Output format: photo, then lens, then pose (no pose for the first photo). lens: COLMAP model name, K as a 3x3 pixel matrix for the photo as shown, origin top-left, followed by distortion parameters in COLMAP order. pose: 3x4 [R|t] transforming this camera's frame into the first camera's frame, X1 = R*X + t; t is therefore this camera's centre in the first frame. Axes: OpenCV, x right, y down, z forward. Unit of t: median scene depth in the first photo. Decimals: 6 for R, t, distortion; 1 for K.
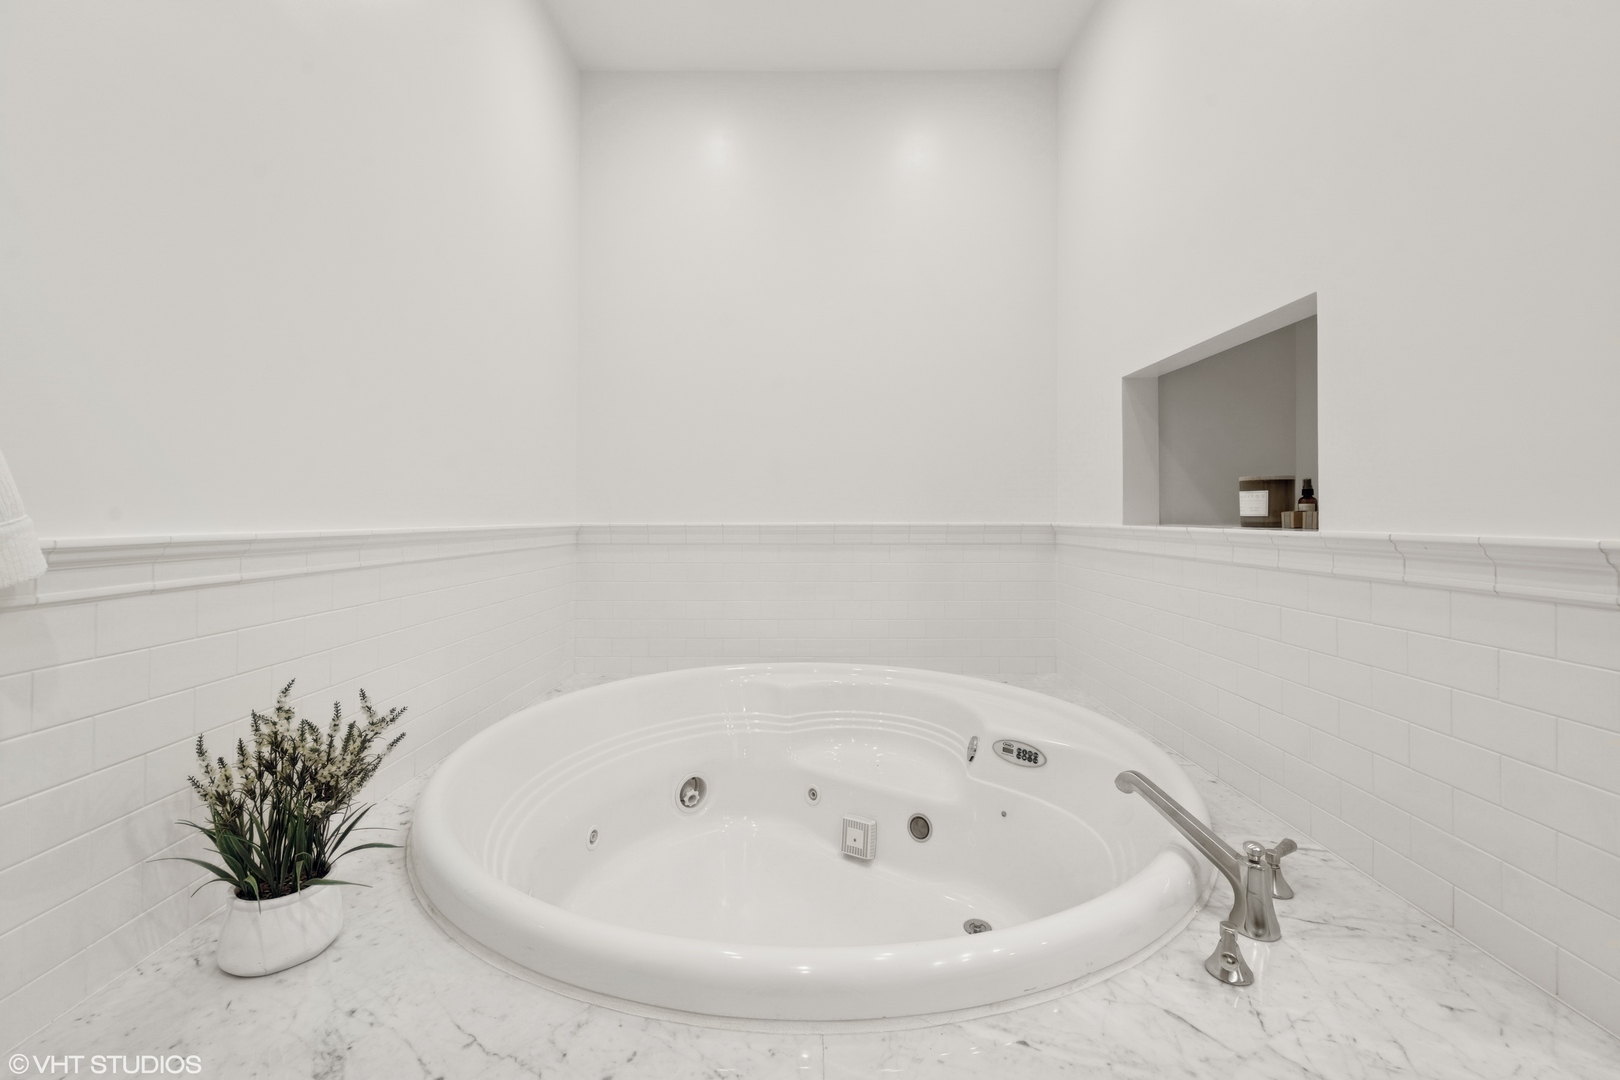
lens RADIAL K [[673.3, 0, 796.9], [0, 673.3, 503.8], [0, 0, 1]] dist [0.014625, -0.007663]
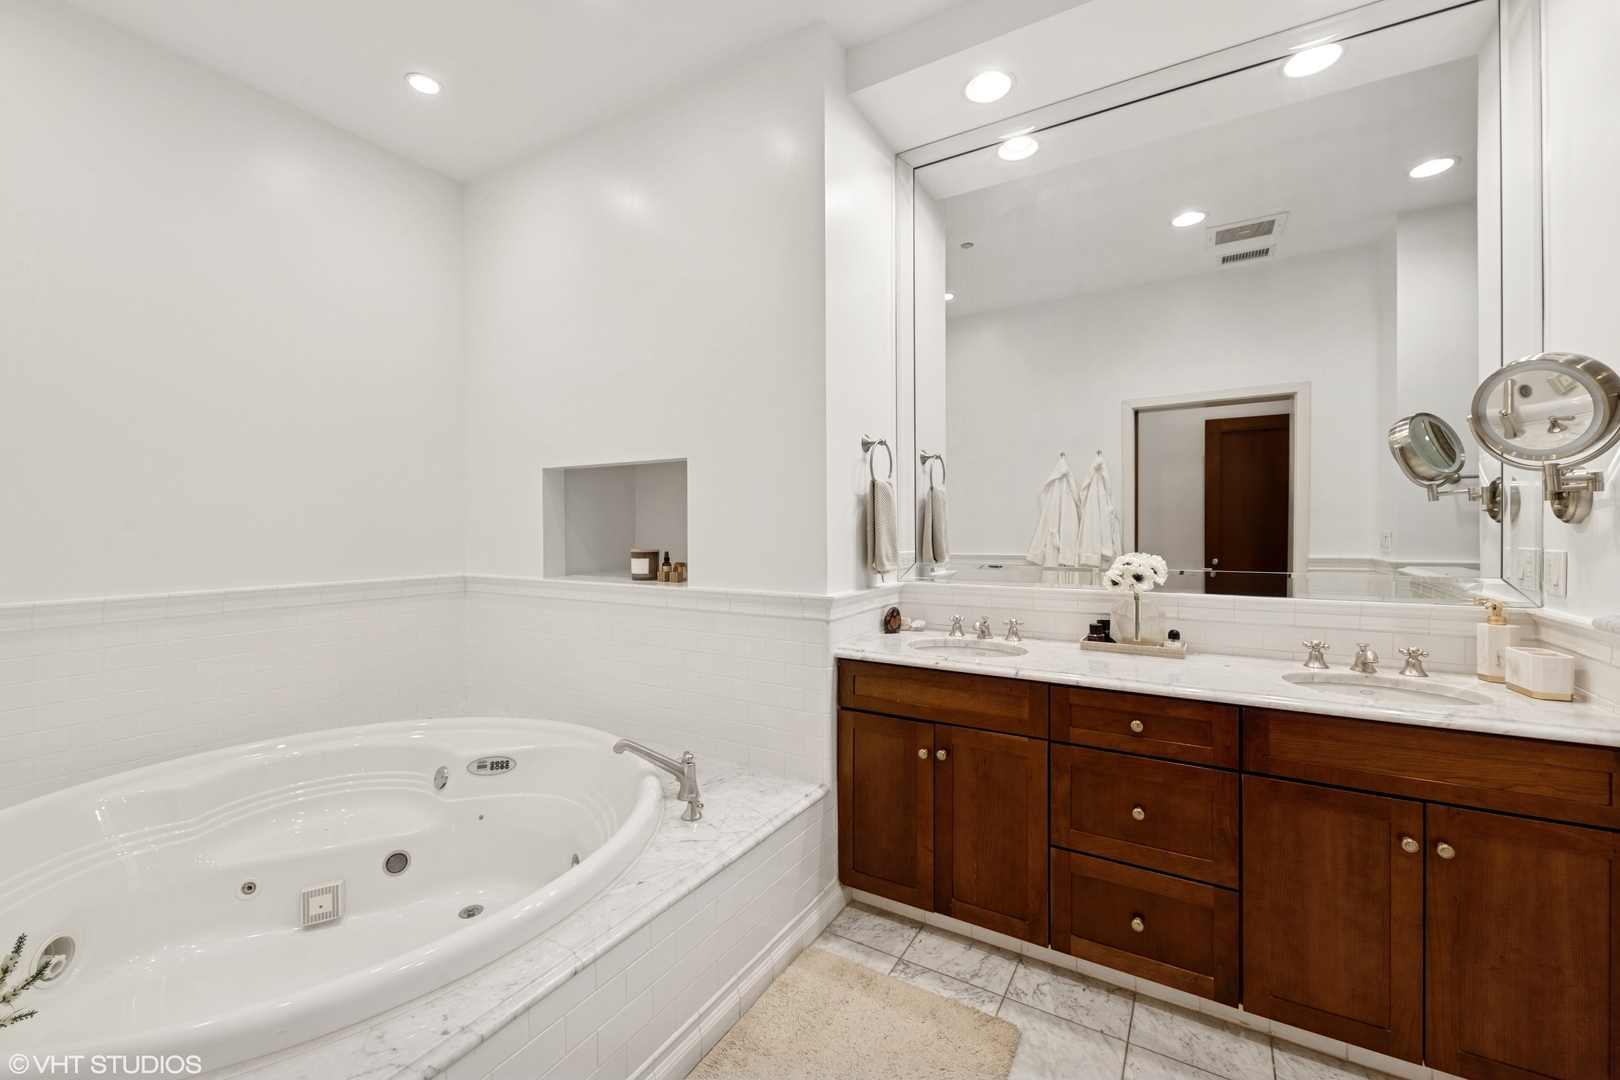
lens RADIAL K [[673.3, 0, 796.9], [0, 673.3, 503.8], [0, 0, 1]] dist [0.014625, -0.007663]
pose [[0.517272, 0.023262, 0.855505, -0.460688], [-0.009354, 0.999724, -0.021528, -0.102585], [-0.855770, 0.003133, 0.517347, -0.158796]]
